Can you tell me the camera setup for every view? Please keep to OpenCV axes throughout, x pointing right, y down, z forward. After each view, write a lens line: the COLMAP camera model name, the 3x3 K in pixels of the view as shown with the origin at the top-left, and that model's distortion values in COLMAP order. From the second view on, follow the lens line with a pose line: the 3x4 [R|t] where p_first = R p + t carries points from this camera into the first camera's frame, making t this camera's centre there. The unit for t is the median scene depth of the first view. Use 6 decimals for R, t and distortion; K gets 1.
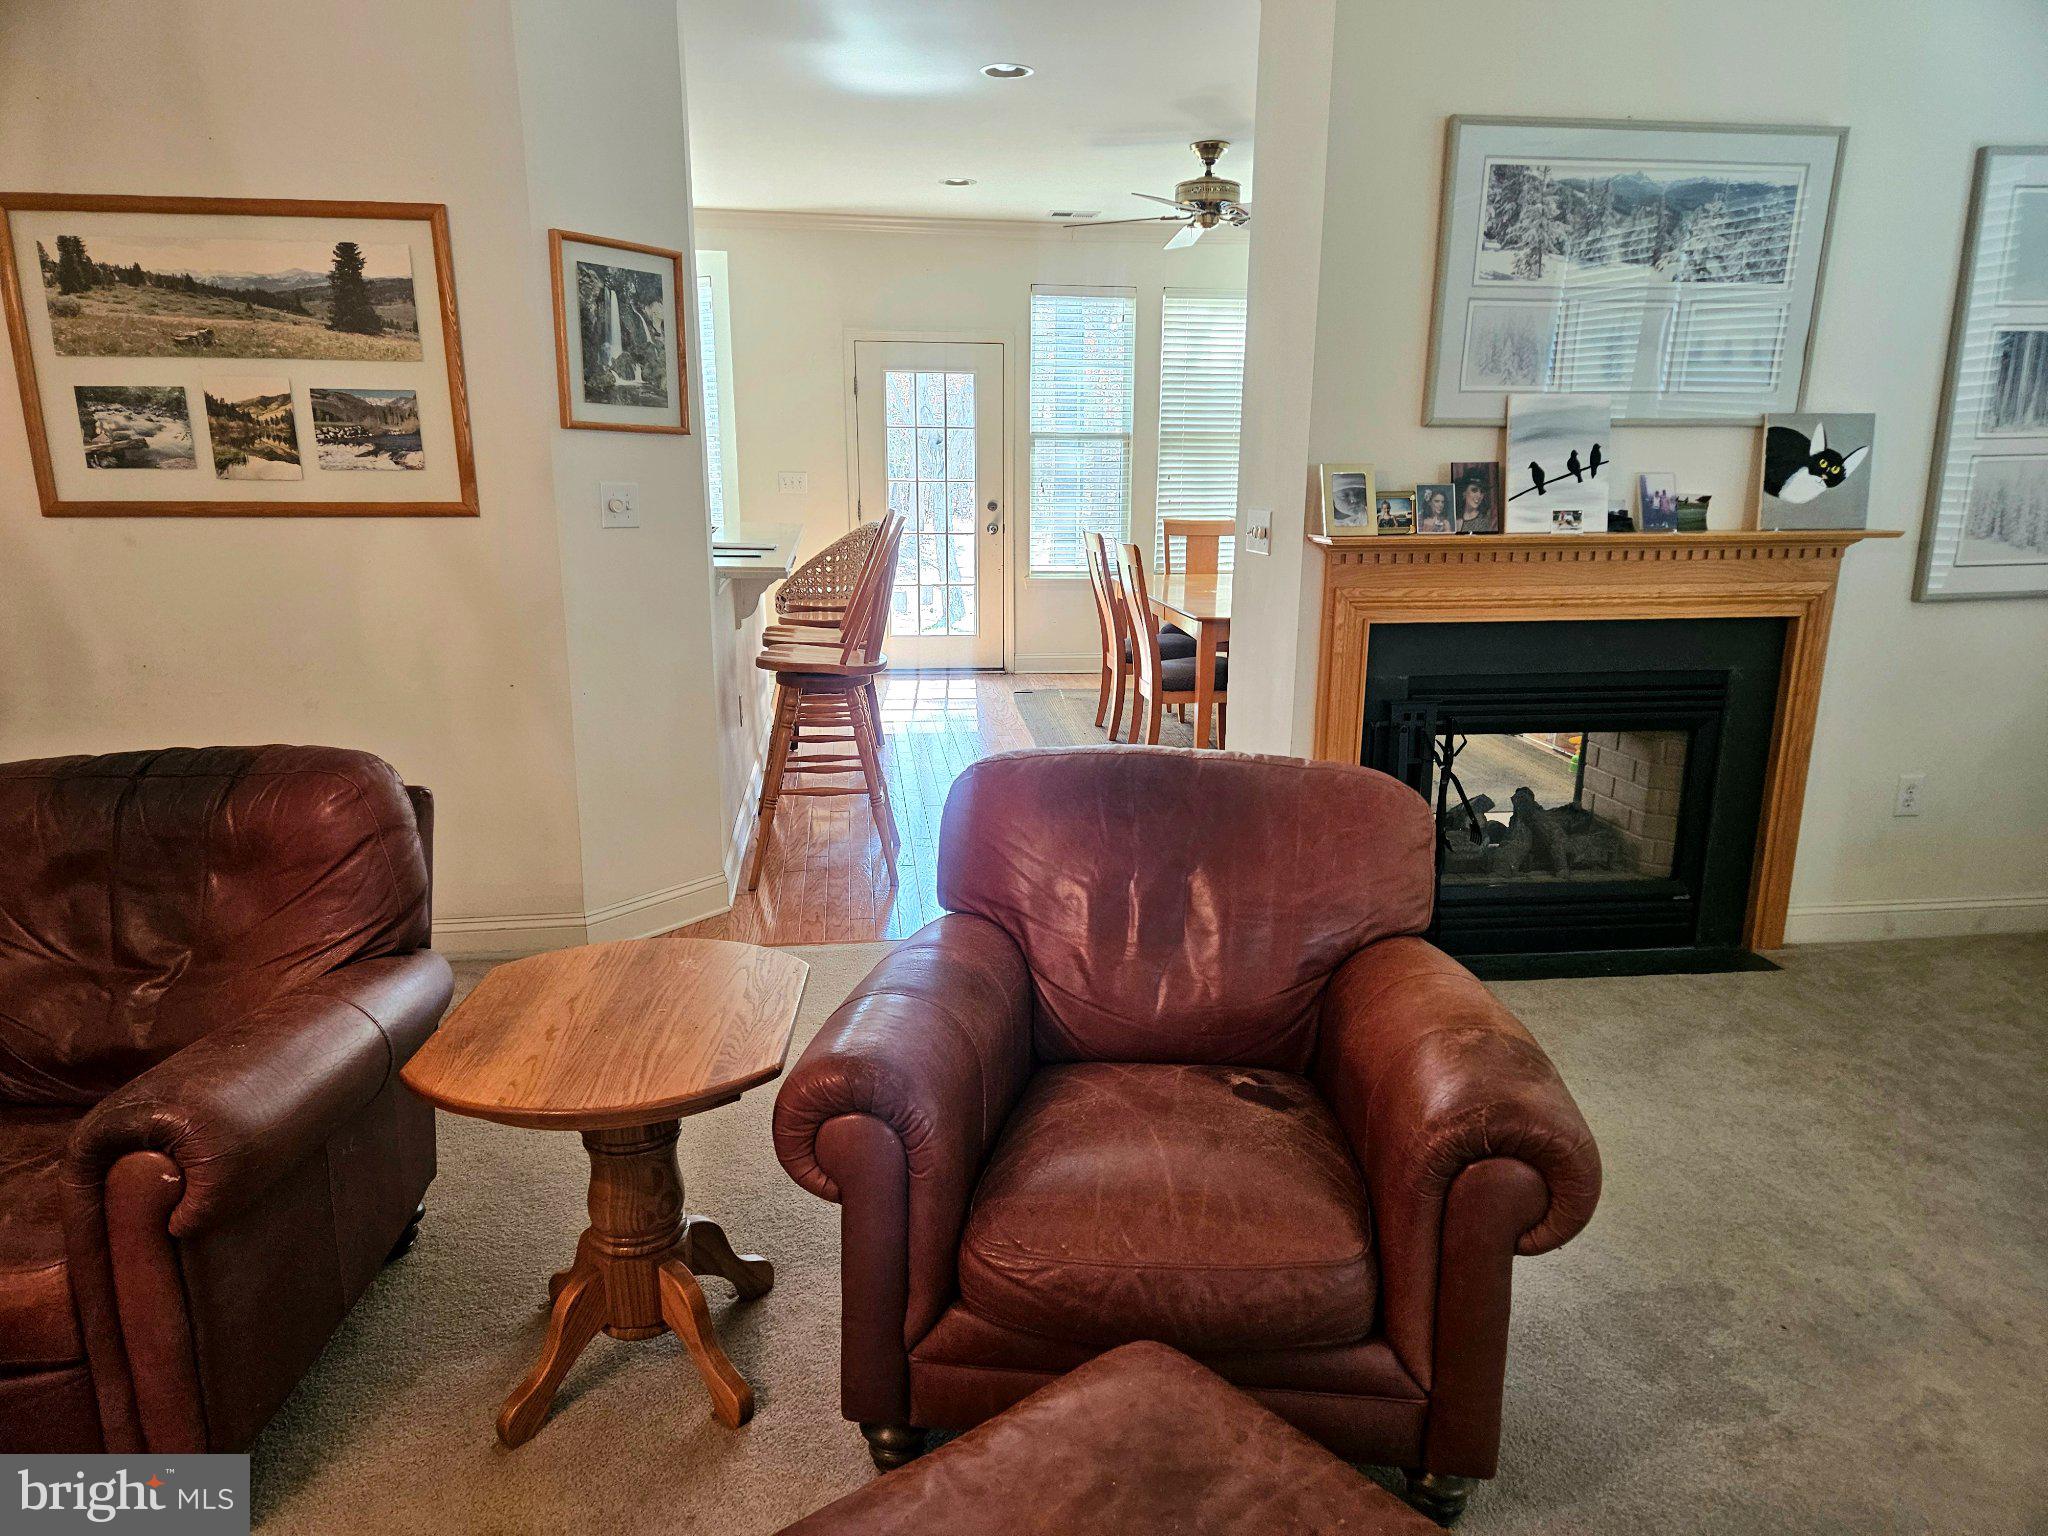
lens RADIAL K [[1369.3, 0, 1034.2], [0, 1369.3, 778.5], [0, 0, 1]] dist [0.066709, -0.054809]
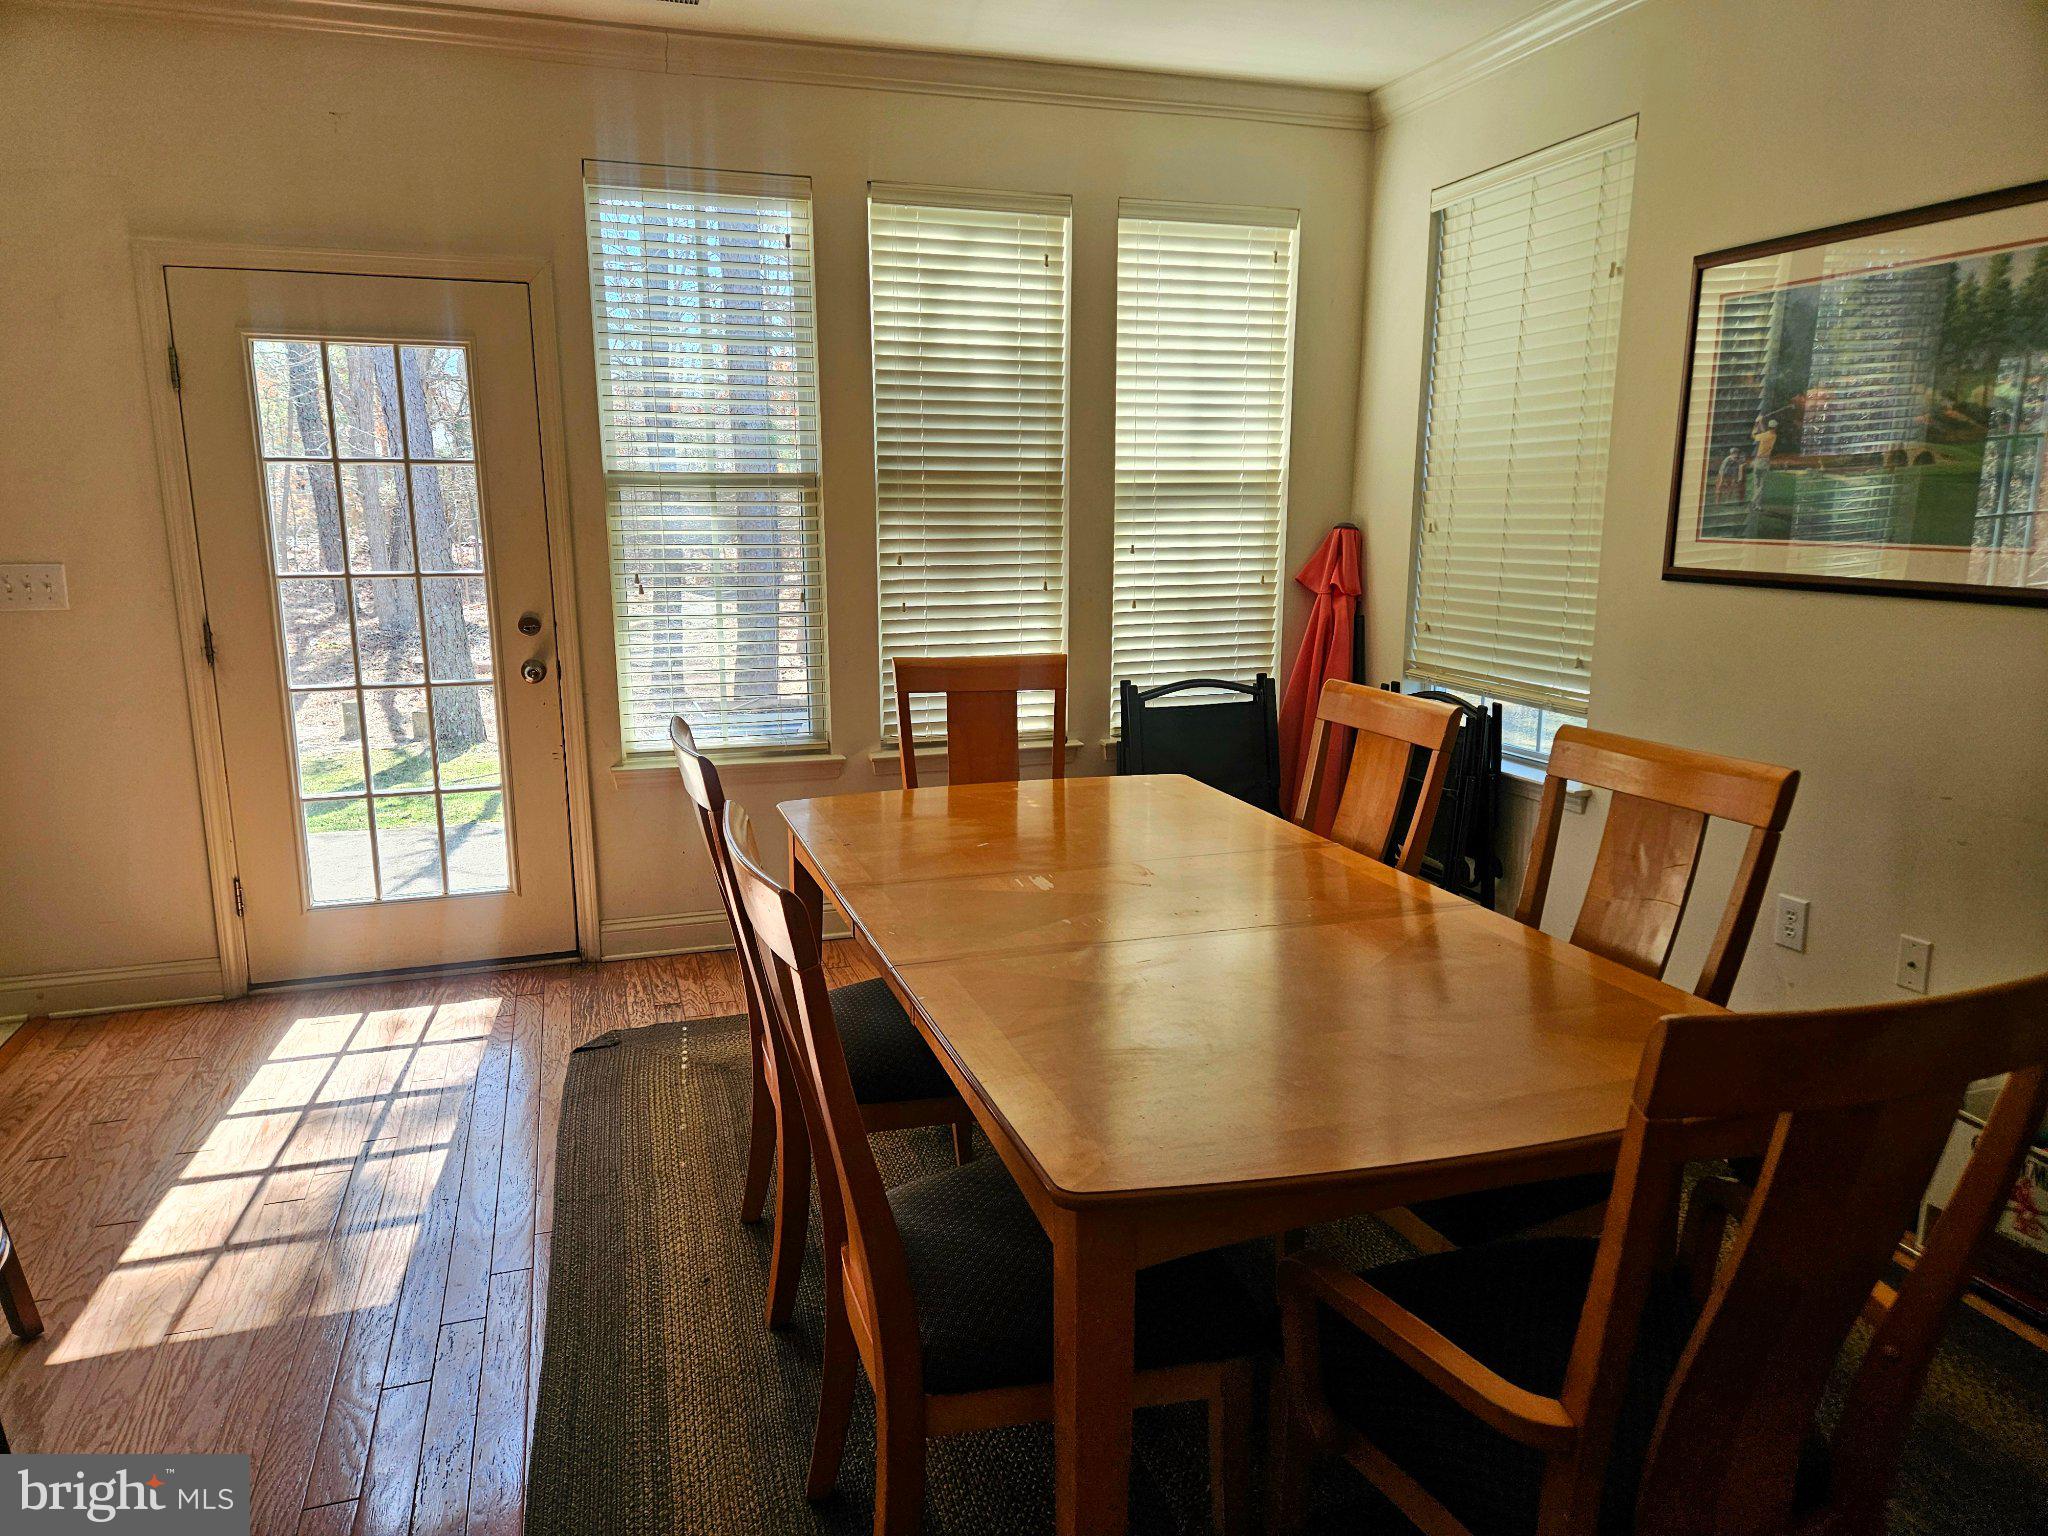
lens RADIAL K [[1369.3, 0, 1021.6], [0, 1369.3, 765.7], [0, 0, 1]] dist [0.066709, -0.054809]
pose [[0.983352, -0.046077, 0.175771, 0.055805], [0.055168, 0.997362, -0.047183, -0.130240], [-0.173133, 0.056095, 0.983300, 0.556561]]
